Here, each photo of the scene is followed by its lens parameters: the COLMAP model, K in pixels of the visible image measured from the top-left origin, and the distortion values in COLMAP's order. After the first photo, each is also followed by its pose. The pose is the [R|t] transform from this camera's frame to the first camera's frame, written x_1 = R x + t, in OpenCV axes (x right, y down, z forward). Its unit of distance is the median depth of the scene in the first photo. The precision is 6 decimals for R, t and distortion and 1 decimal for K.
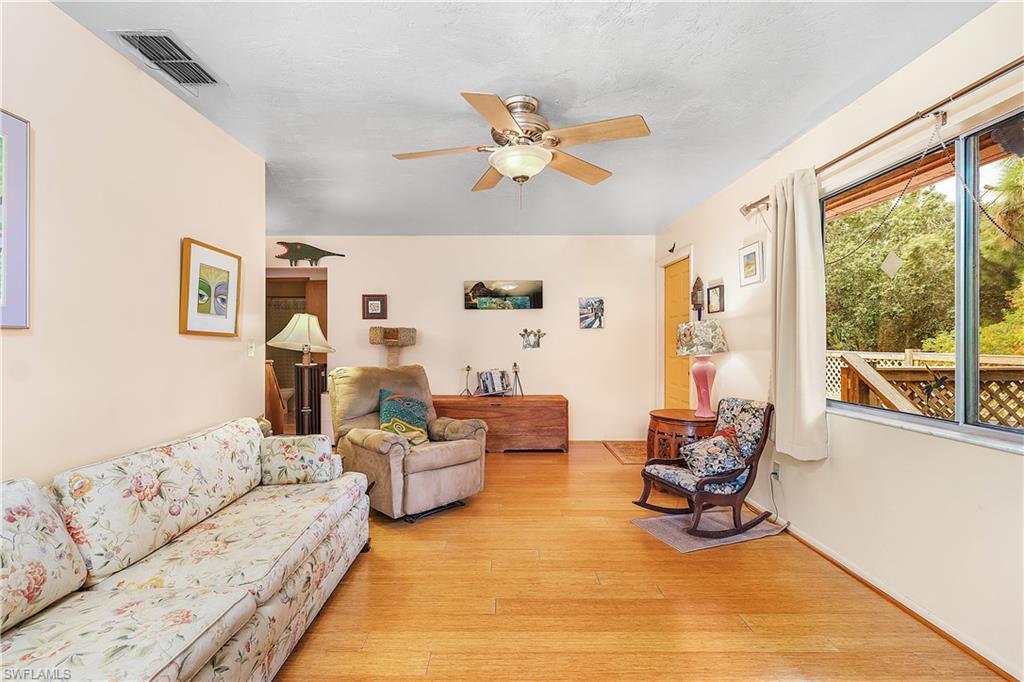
lens RADIAL K [[478.9, 0, 506.8], [0, 478.9, 341.0], [0, 0, 1]] dist [-0.001455, 0.001356]
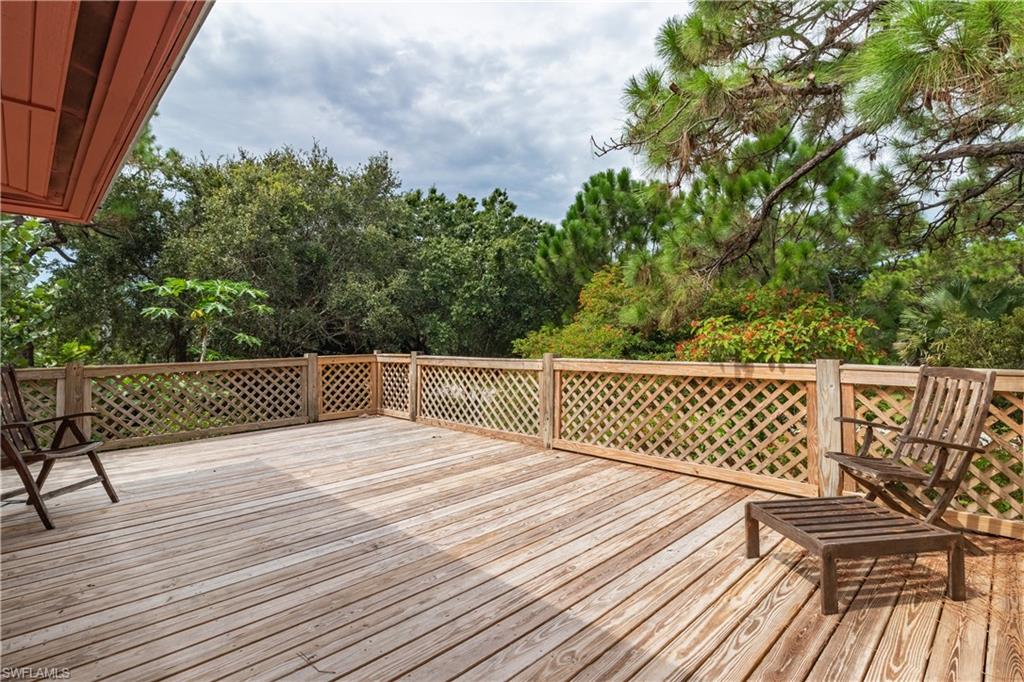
lens RADIAL K [[478.9, 0, 508.8], [0, 478.9, 341.2], [0, 0, 1]] dist [-0.001455, 0.001356]
pose [[0.711078, -0.008678, 0.703059, 0.155101], [0.011979, 0.999928, 0.000226, -0.000944], [-0.703011, 0.008261, 0.711131, 0.265715]]
